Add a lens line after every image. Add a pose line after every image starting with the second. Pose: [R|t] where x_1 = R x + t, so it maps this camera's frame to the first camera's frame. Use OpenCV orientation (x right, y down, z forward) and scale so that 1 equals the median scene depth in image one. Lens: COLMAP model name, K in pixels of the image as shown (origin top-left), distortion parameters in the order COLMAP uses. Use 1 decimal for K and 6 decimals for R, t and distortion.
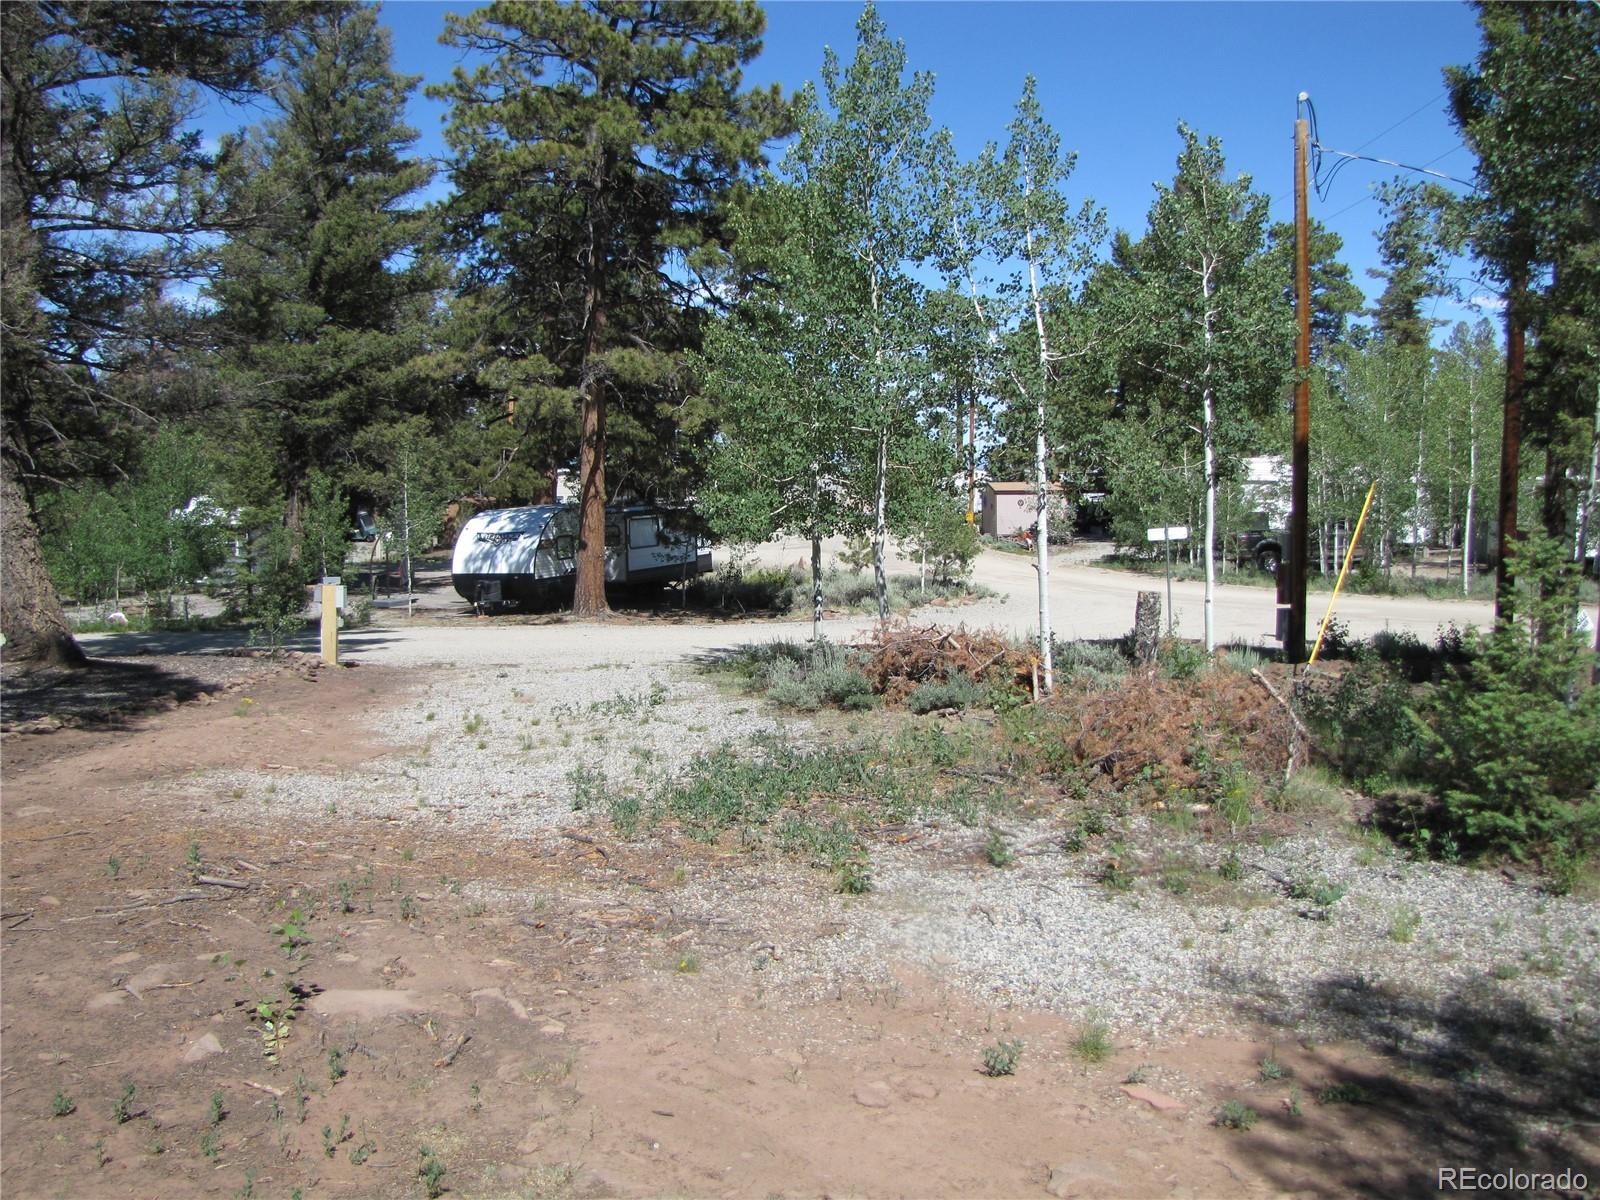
lens RADIAL K [[1335.9, 0, 799.4], [0, 1335.9, 571.4], [0, 0, 1]] dist [-0.186577, 0.164128]
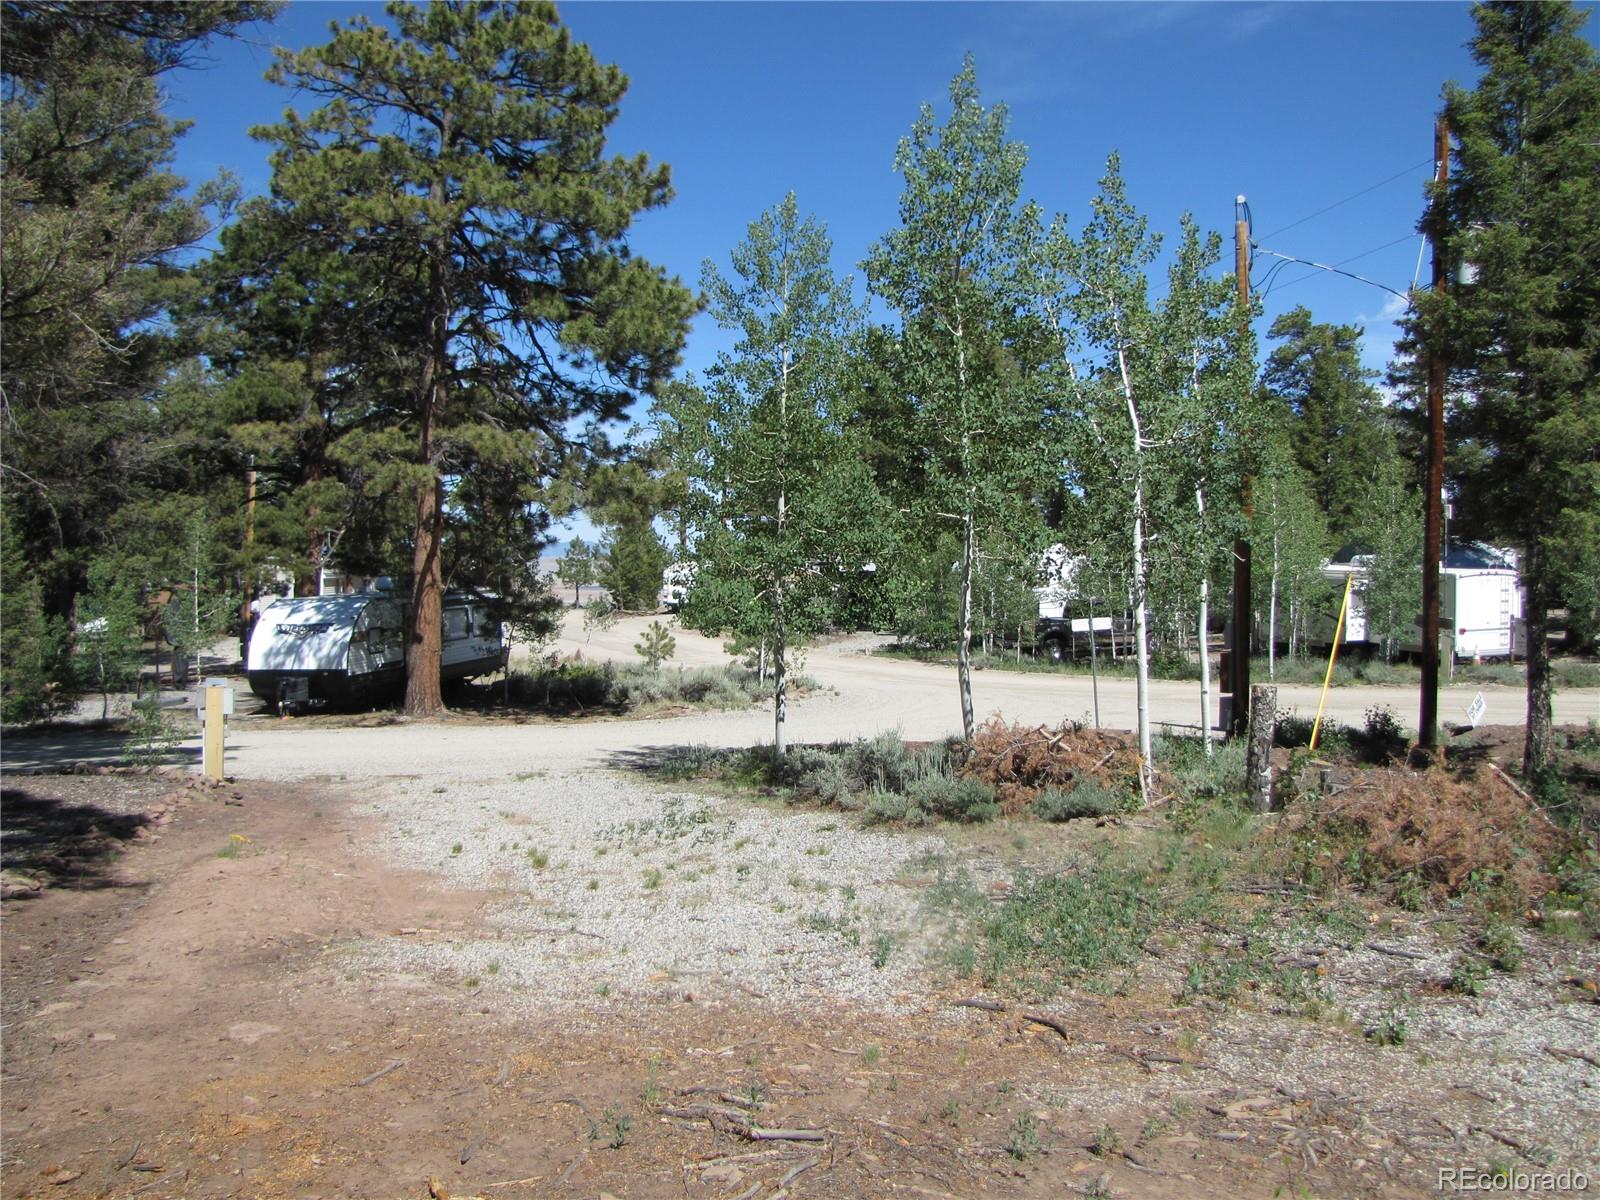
lens RADIAL K [[1335.9, 0, 799.4], [0, 1335.9, 571.4], [0, 0, 1]] dist [-0.186577, 0.164128]
pose [[0.970175, 0.005974, 0.242332, -0.123430], [0.010147, 0.997819, -0.065223, -0.003868], [-0.242194, 0.065736, 0.967998, 0.057484]]
